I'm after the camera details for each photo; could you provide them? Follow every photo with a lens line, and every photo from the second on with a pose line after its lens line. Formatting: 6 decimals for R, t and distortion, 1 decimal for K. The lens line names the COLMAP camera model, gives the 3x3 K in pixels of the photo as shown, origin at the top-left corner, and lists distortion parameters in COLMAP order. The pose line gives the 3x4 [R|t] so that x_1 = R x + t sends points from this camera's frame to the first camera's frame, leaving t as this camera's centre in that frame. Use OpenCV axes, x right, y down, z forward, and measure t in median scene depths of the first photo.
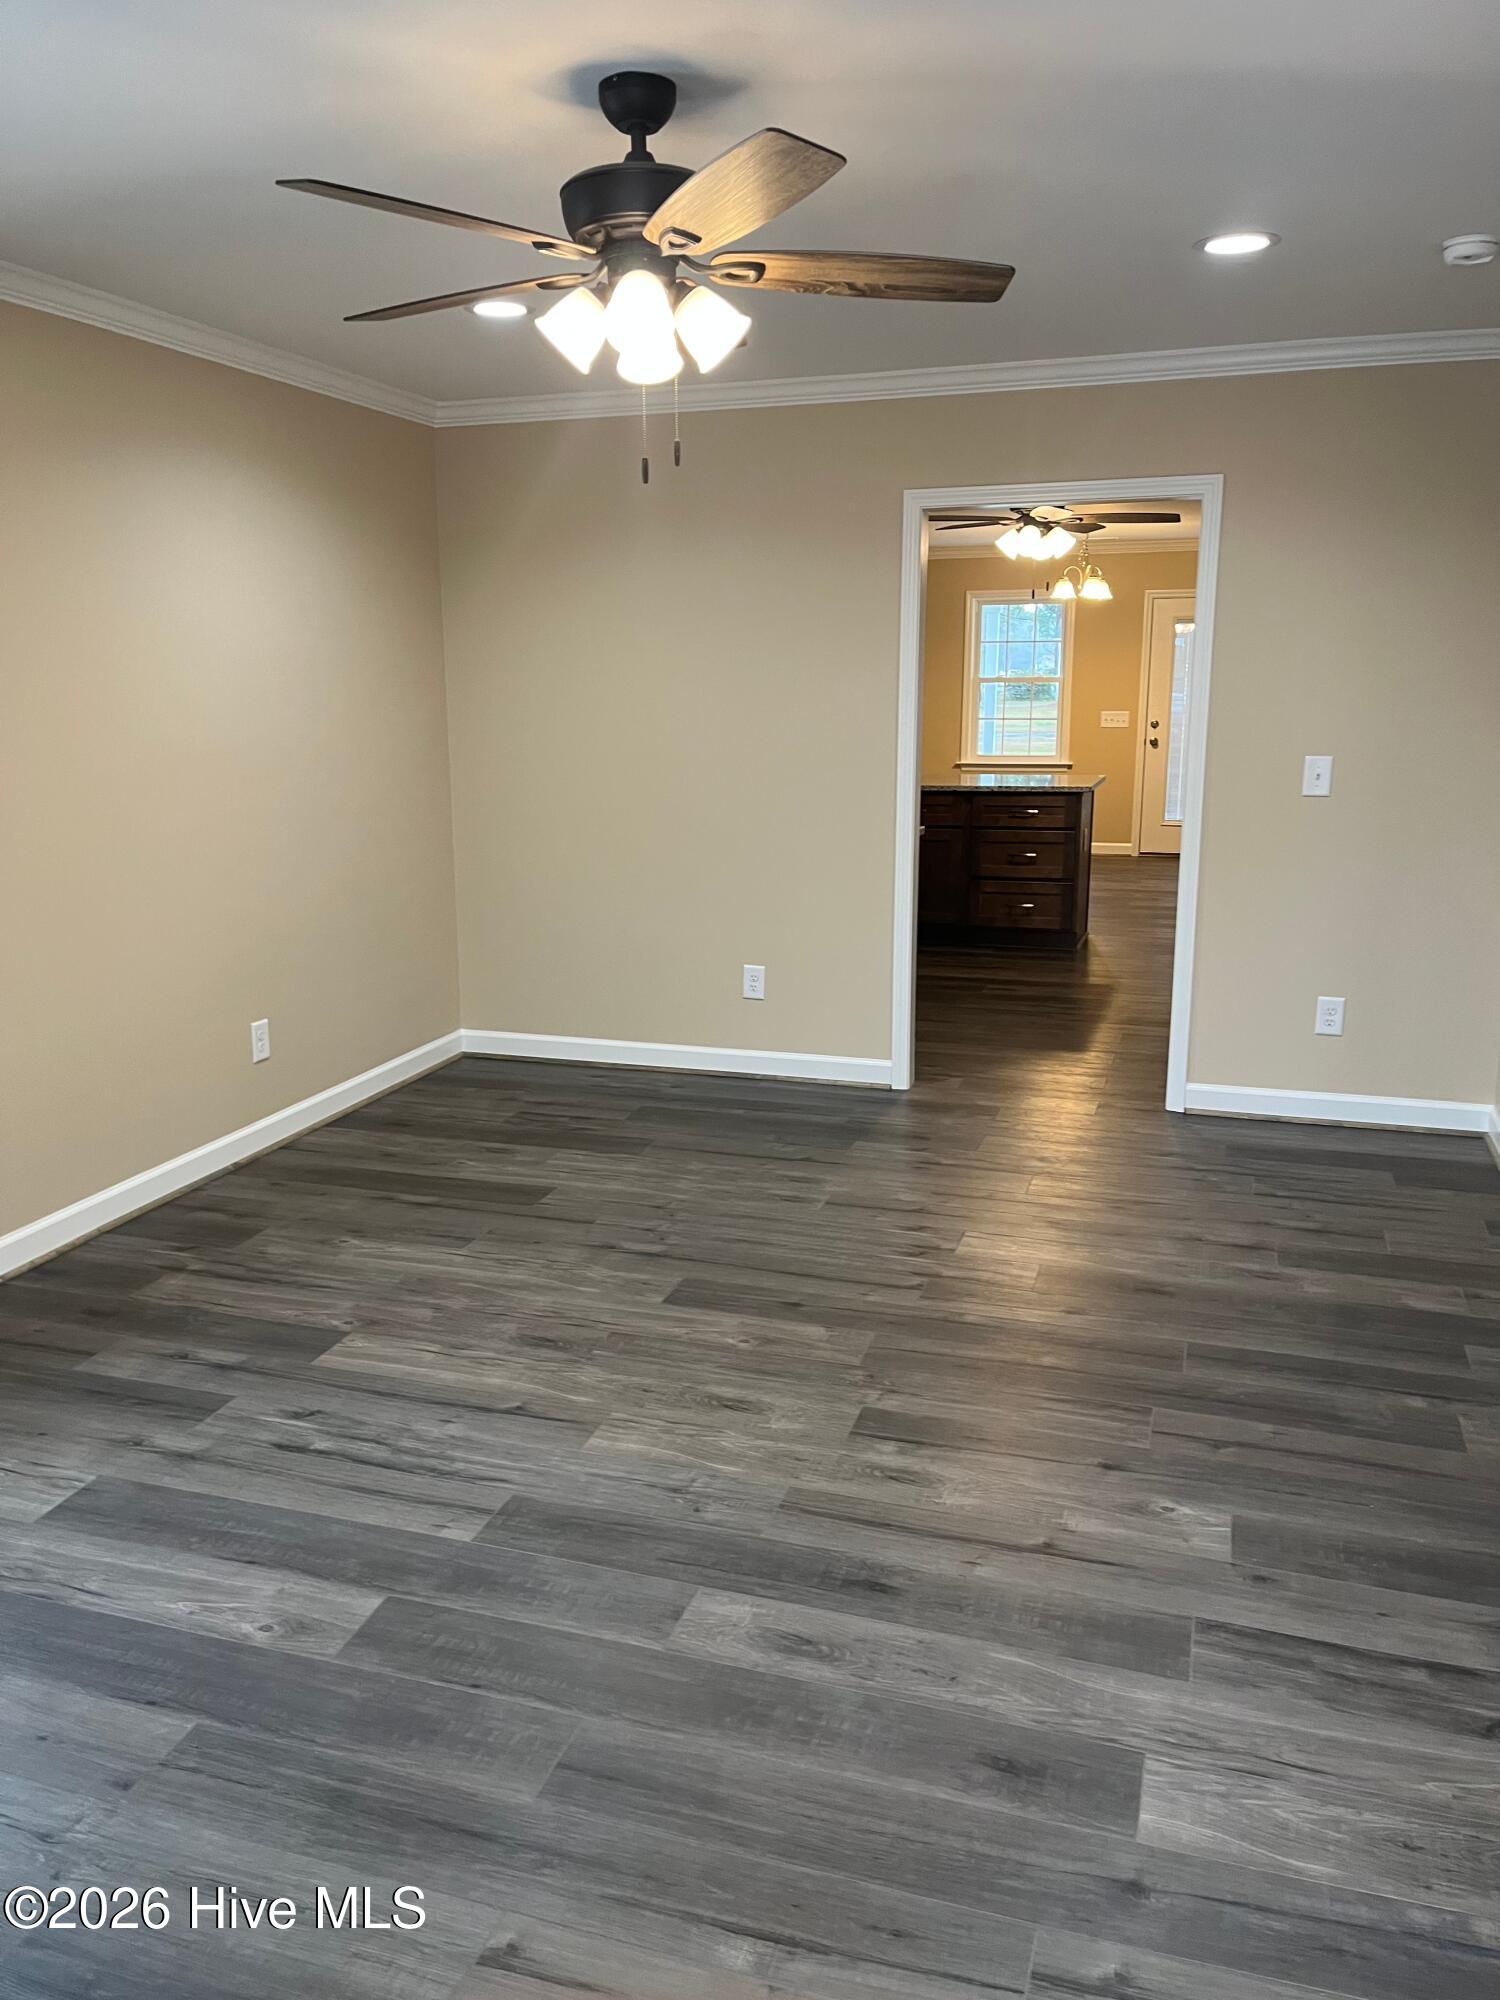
lens RADIAL K [[1515.3, 0, 731.1], [0, 1515.3, 995.3], [0, 0, 1]] dist [0.056790, -0.035522]
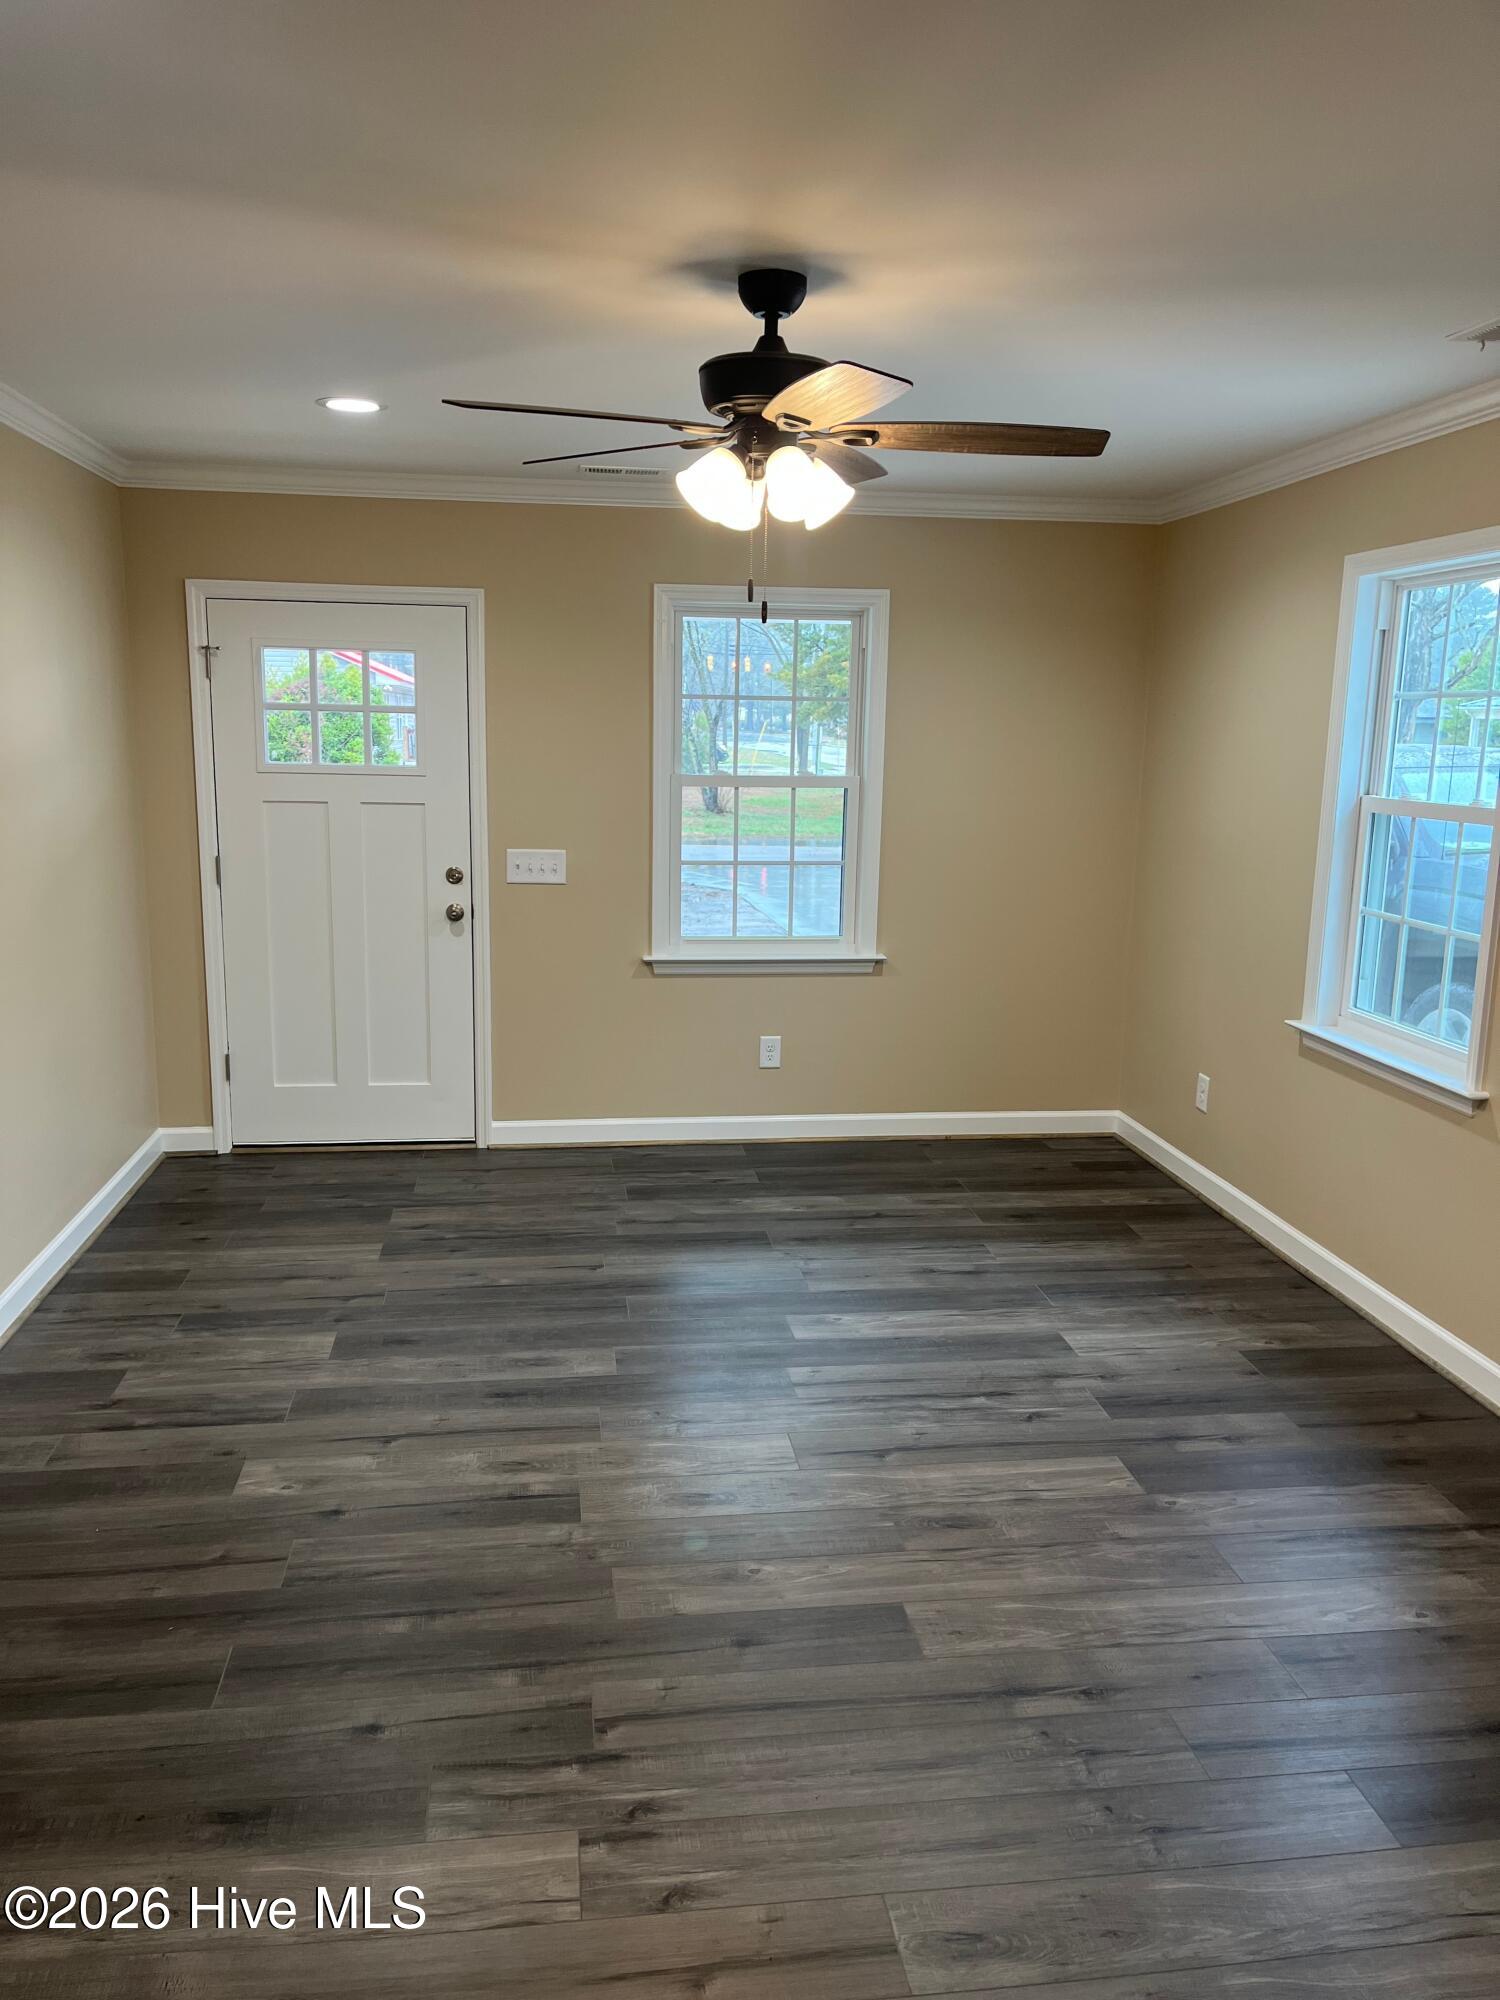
lens RADIAL K [[1515.3, 0, 748.7], [0, 1515.3, 1003.4], [0, 0, 1]] dist [0.056790, -0.035522]
pose [[-0.895031, 0.074296, -0.439772, 0.422346], [-0.104390, 0.923742, 0.368514, -0.442595], [0.433615, 0.375739, -0.819022, 1.825924]]
